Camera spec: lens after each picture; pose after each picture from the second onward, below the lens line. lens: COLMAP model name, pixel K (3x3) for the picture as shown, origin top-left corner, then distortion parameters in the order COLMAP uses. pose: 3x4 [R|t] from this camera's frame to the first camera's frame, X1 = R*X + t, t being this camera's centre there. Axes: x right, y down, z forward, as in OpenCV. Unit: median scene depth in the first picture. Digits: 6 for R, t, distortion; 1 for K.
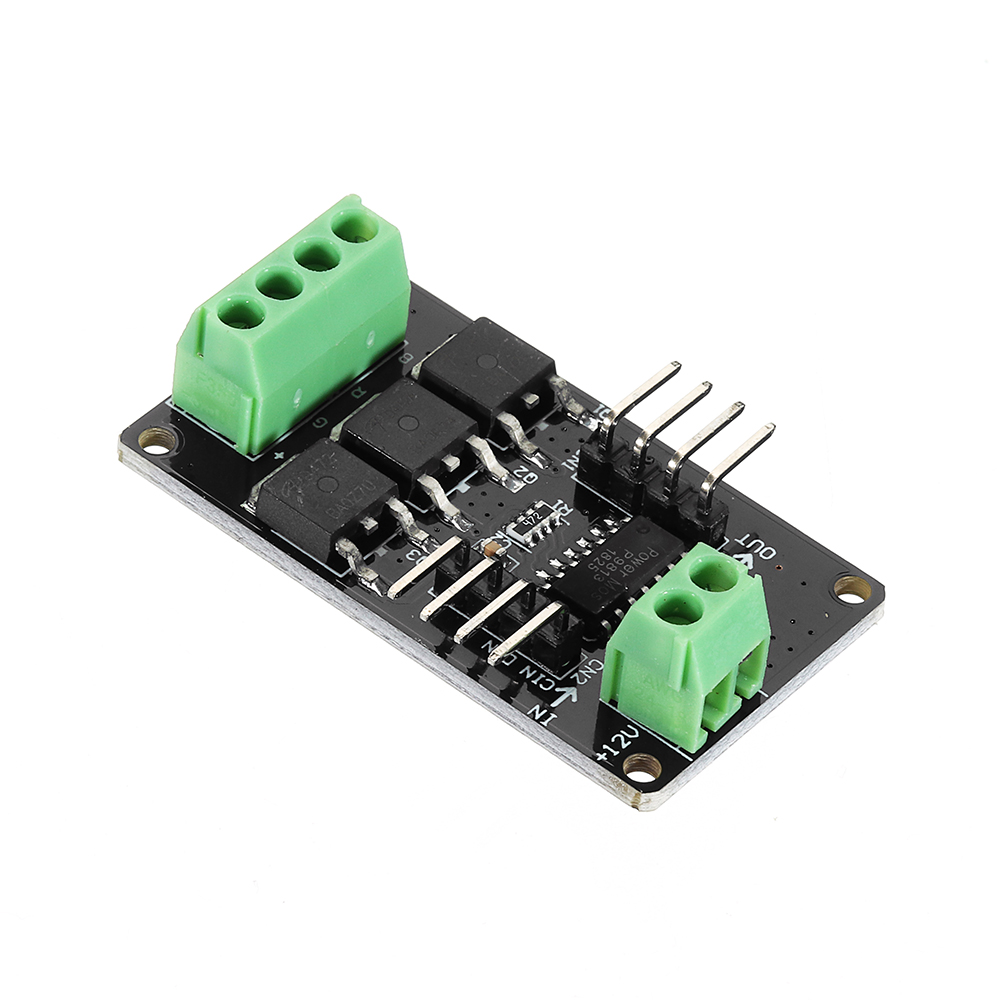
lens RADIAL K [[6448.9, 0, 500.0], [0, 6448.9, 500.0], [0, 0, 1]] dist [-0.263508, -1.178633]
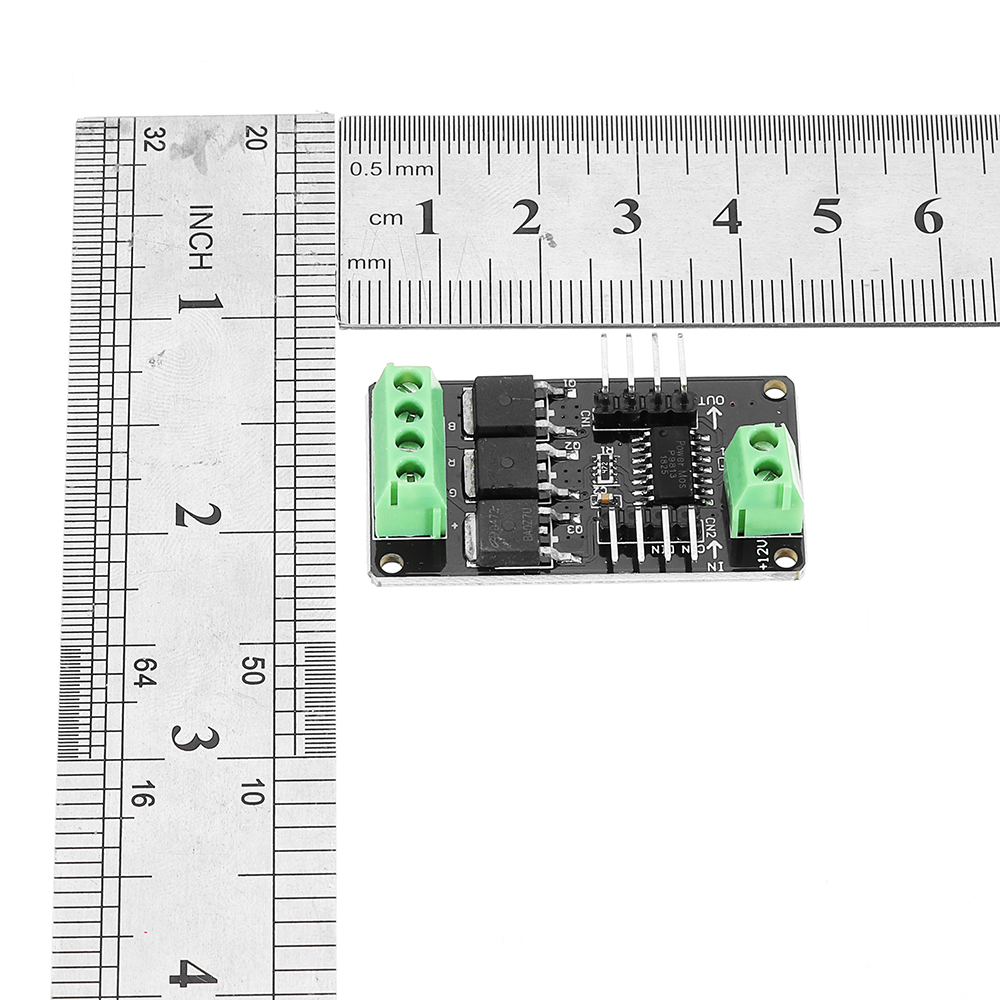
lens RADIAL K [[6448.9, 0, 500.0], [0, 6448.9, 500.0], [0, 0, 1]] dist [-0.263508, -1.178633]
pose [[0.748391, -0.584760, 0.312997, -0.530743], [0.507607, 0.808715, 0.297179, -0.489124], [-0.426904, -0.063526, 0.902063, -0.456160]]
